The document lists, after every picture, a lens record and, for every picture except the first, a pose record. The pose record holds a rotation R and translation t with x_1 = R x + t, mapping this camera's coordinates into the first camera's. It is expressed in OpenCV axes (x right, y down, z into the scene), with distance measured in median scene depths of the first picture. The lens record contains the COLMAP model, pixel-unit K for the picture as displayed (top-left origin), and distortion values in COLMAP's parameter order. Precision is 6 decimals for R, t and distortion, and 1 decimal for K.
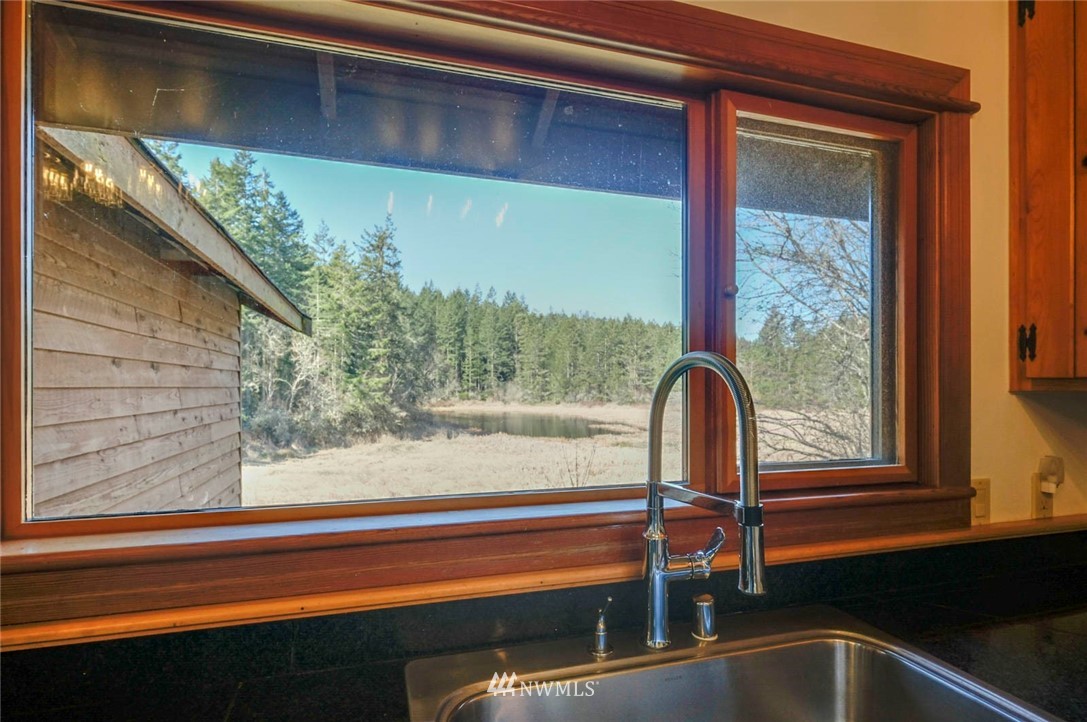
lens RADIAL K [[556.9, 0, 543.2], [0, 556.9, 383.2], [0, 0, 1]] dist [-0.000372, -0.000183]
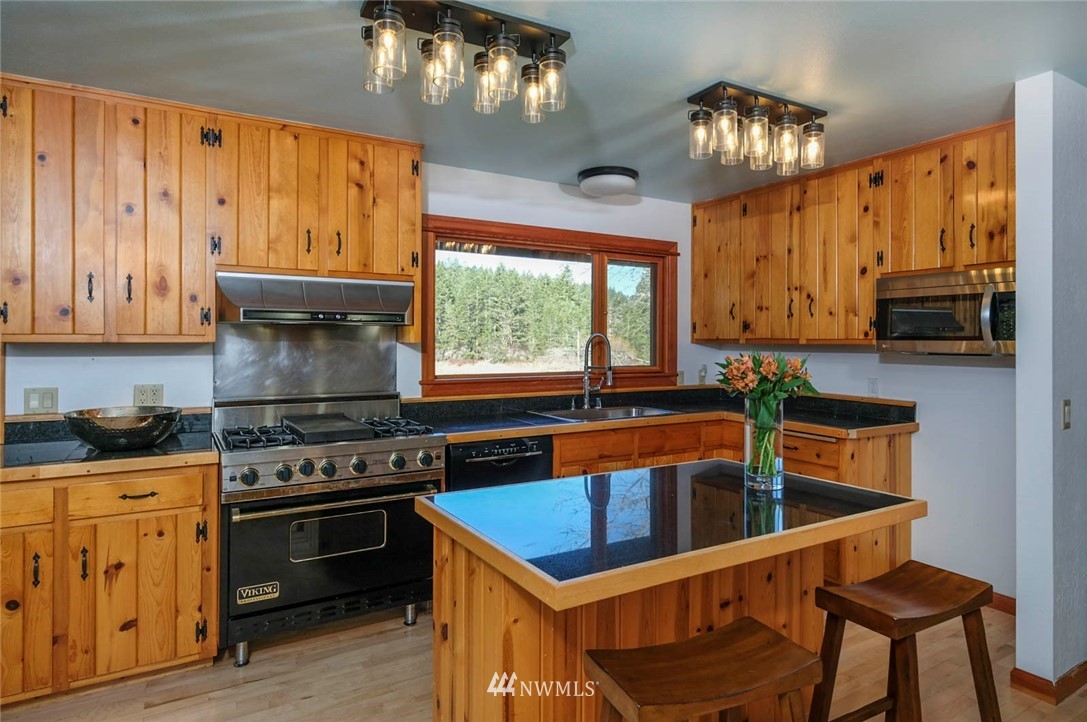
lens RADIAL K [[623.4, 0, 548.3], [0, 623.4, 341.1], [0, 0, 1]] dist [0.002305, -0.000782]
pose [[0.973803, 0.002817, 0.227377, -0.021793], [-0.003437, 0.999991, 0.002333, -0.000065], [-0.227368, -0.003054, 0.973804, -0.066003]]
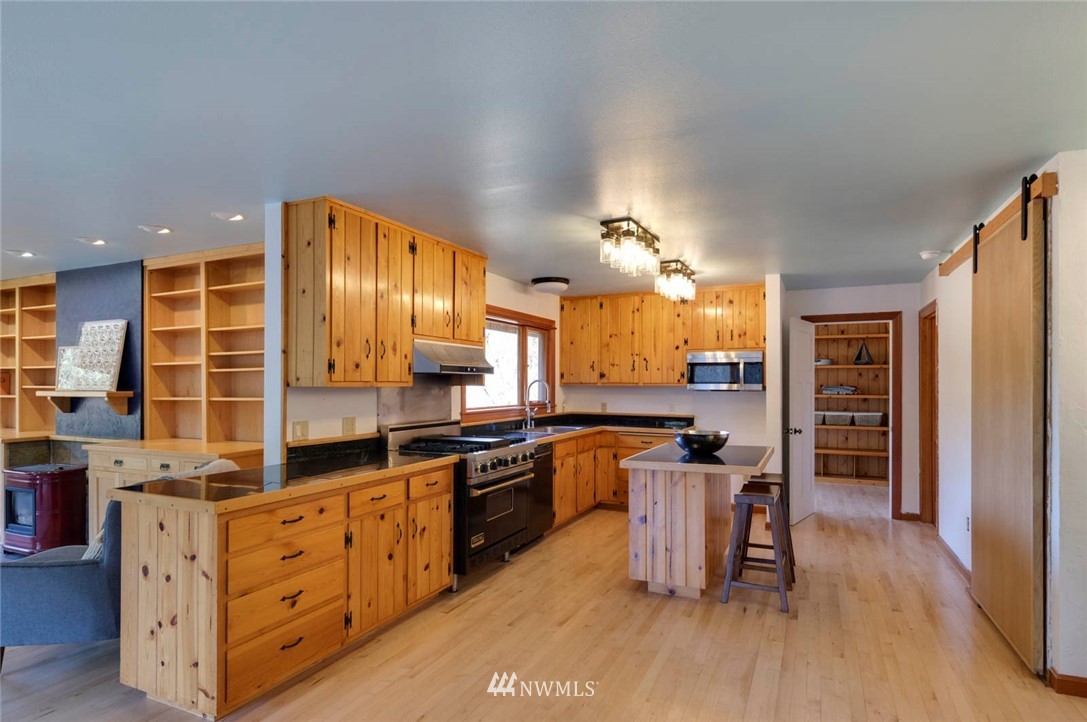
lens RADIAL K [[585.7, 0, 542.6], [0, 585.7, 381.6], [0, 0, 1]] dist [-0.000602, -0.000055]
pose [[0.680686, 0.003379, 0.732568, -0.089548], [-0.002478, 0.999994, -0.002310, -0.000254], [-0.732571, -0.000243, 0.680690, -0.070697]]
